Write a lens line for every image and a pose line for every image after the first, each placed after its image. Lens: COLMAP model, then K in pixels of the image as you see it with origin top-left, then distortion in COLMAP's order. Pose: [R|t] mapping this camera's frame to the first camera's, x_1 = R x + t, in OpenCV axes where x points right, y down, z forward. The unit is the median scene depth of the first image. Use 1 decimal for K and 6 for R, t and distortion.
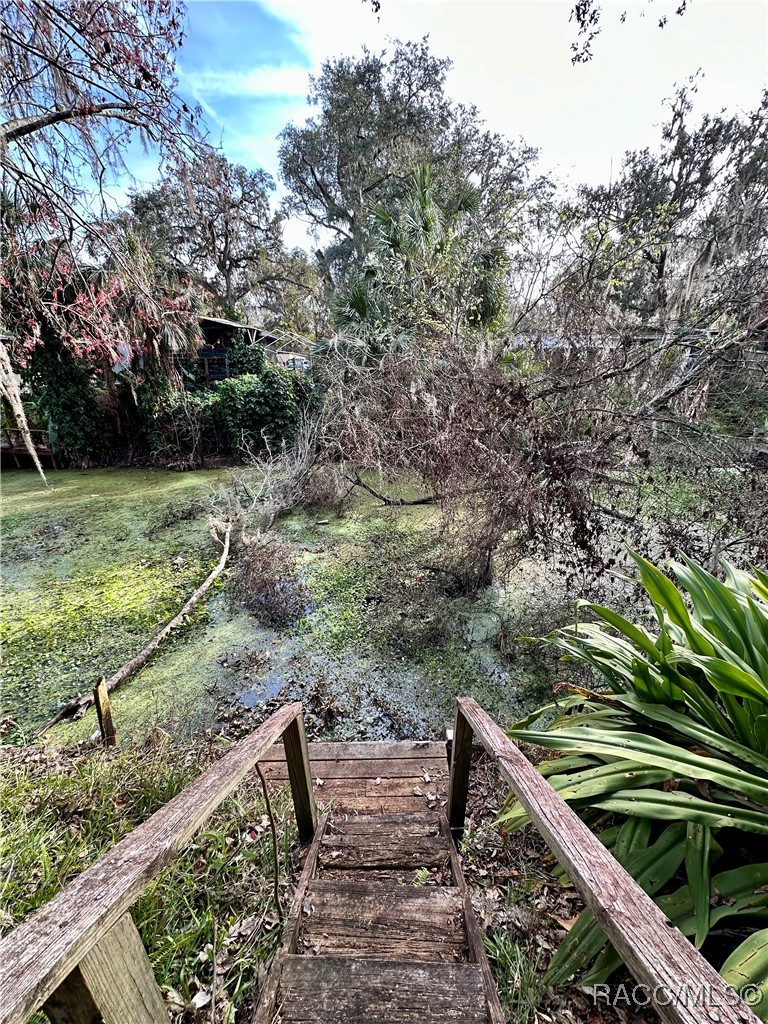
lens RADIAL K [[406.9, 0, 384.9], [0, 406.9, 510.8], [0, 0, 1]] dist [-0.004151, 0.000768]
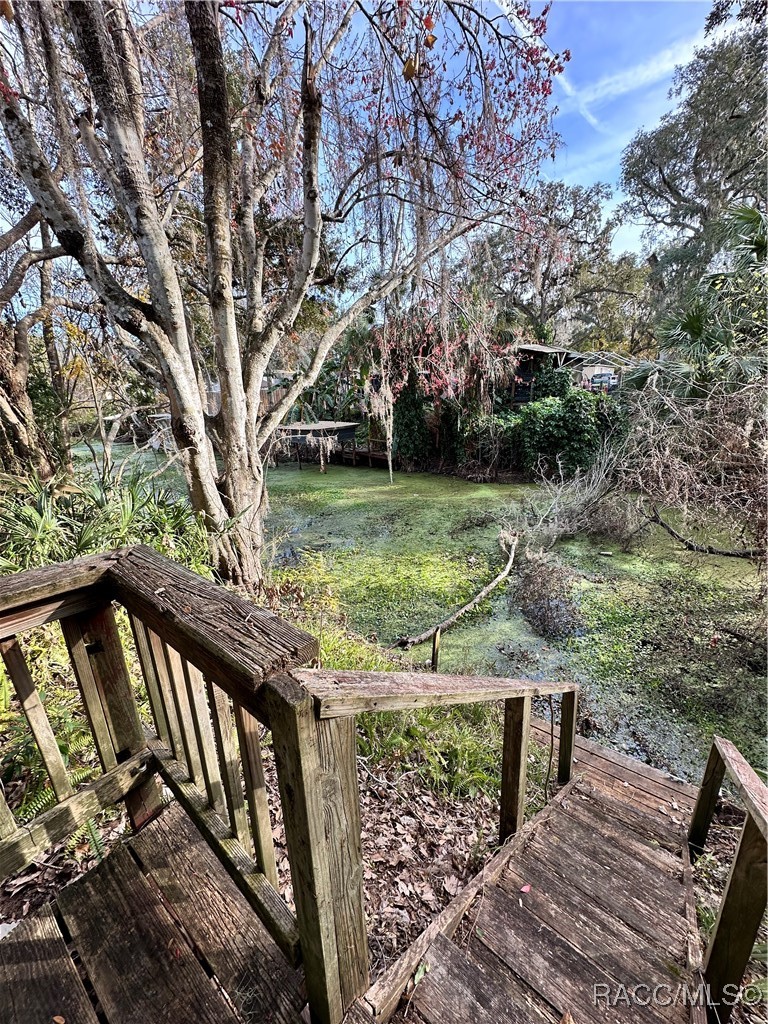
lens RADIAL K [[406.9, 0, 383.0], [0, 406.9, 510.9], [0, 0, 1]] dist [-0.004151, 0.000768]
pose [[0.781923, 0.154597, -0.603901, 0.005433], [-0.168716, 0.985087, 0.033729, -0.014320], [0.600110, 0.075515, 0.796345, -0.114363]]
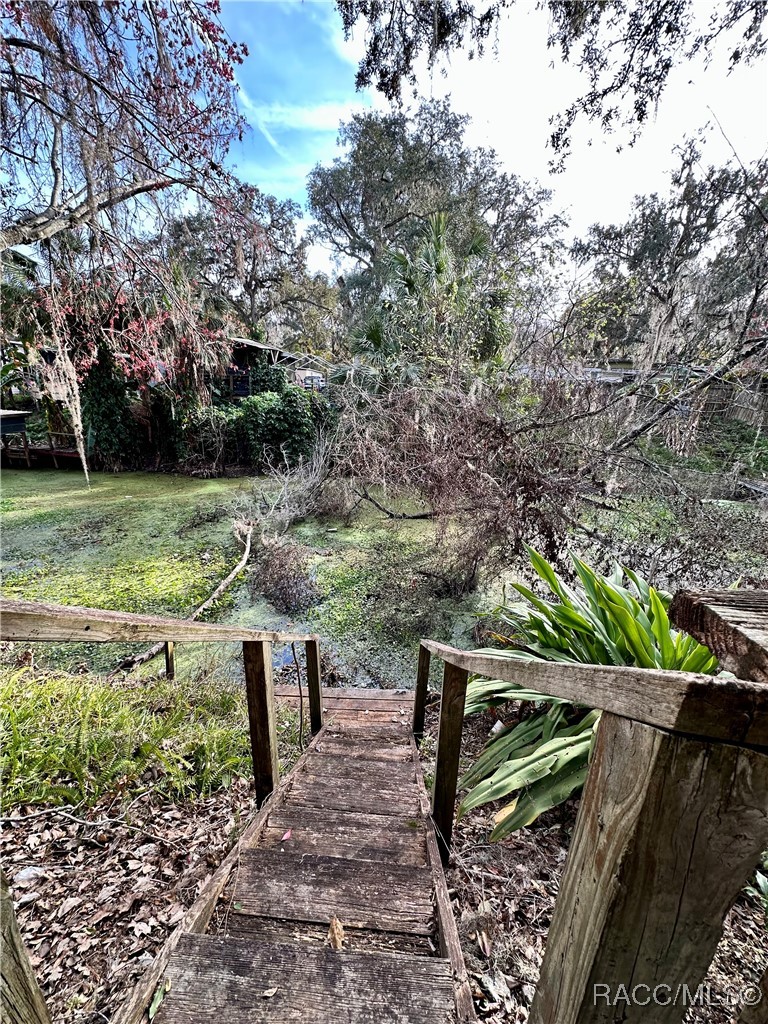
lens RADIAL K [[406.9, 0, 383.8], [0, 406.9, 511.2], [0, 0, 1]] dist [-0.004151, 0.000768]
pose [[0.998588, 0.048663, -0.021311, 0.009290], [-0.049414, 0.998121, -0.036223, 0.008031], [0.019508, 0.037225, 0.999116, -0.099697]]
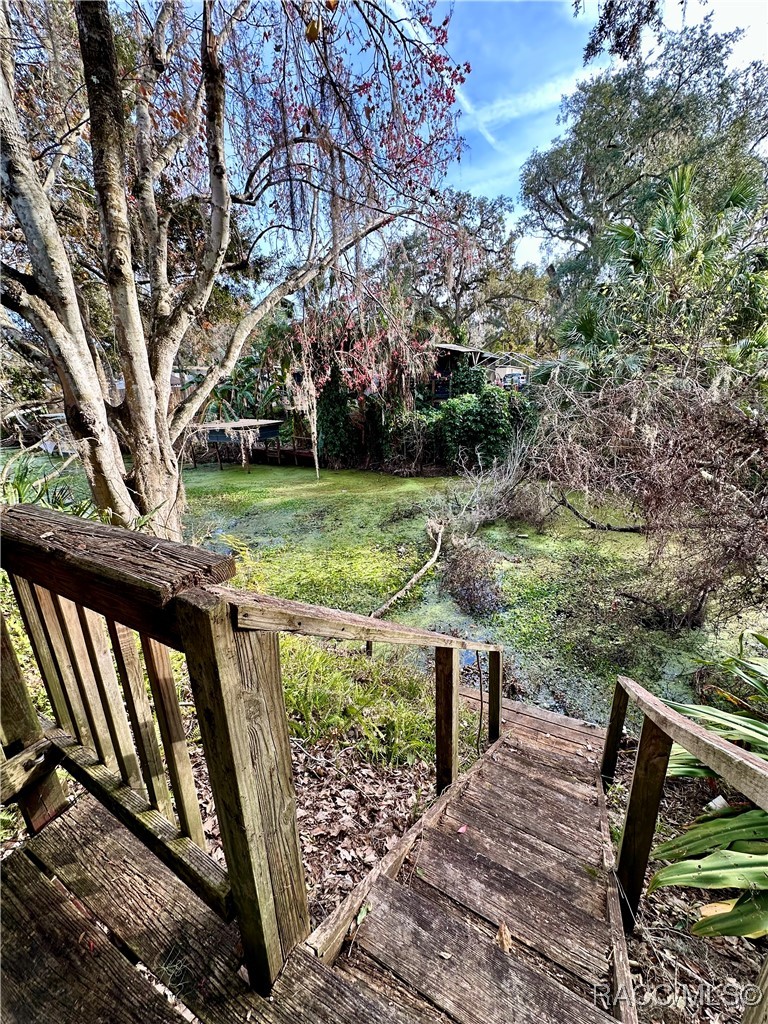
lens RADIAL K [[406.9, 0, 383.6], [0, 406.9, 511.1], [0, 0, 1]] dist [-0.004151, 0.000768]
pose [[0.880942, 0.115474, -0.458919, 0.008567], [-0.125697, 0.992034, 0.008329, -0.000360], [0.456225, 0.050348, 0.888439, -0.111879]]
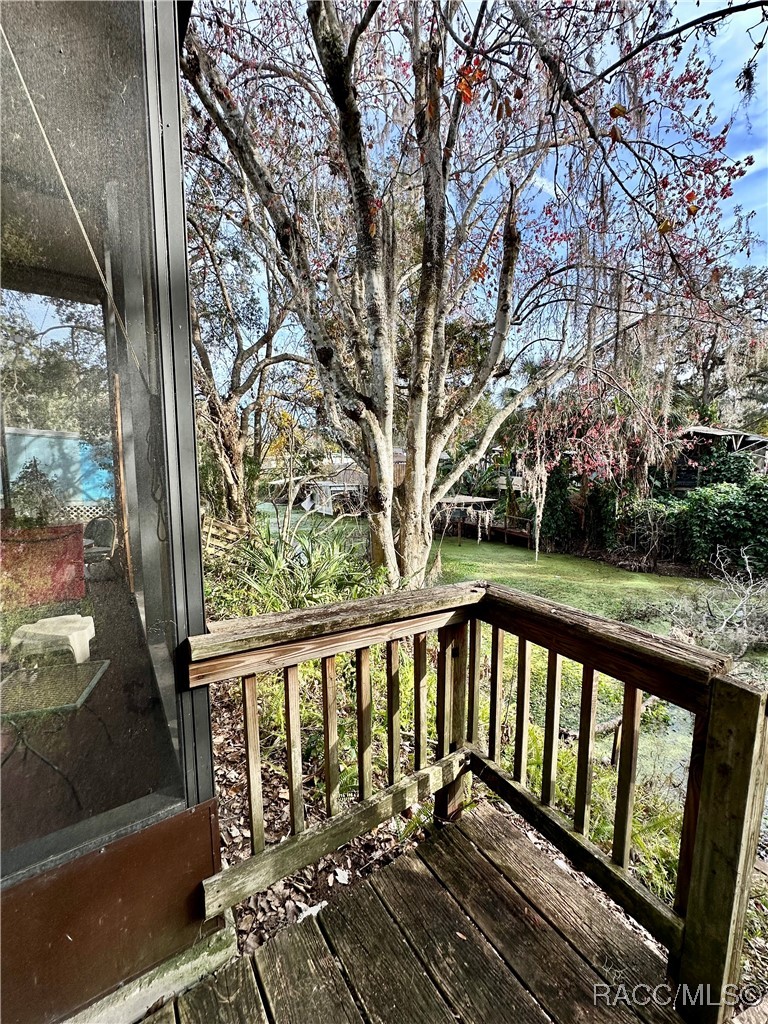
lens RADIAL K [[406.9, 0, 384.4], [0, 406.9, 510.5], [0, 0, 1]] dist [-0.004151, 0.000768]
pose [[0.563159, 0.090145, -0.821417, -0.012543], [-0.266932, 0.960587, -0.077589, 0.006417], [0.782048, 0.262957, 0.565026, -0.184101]]
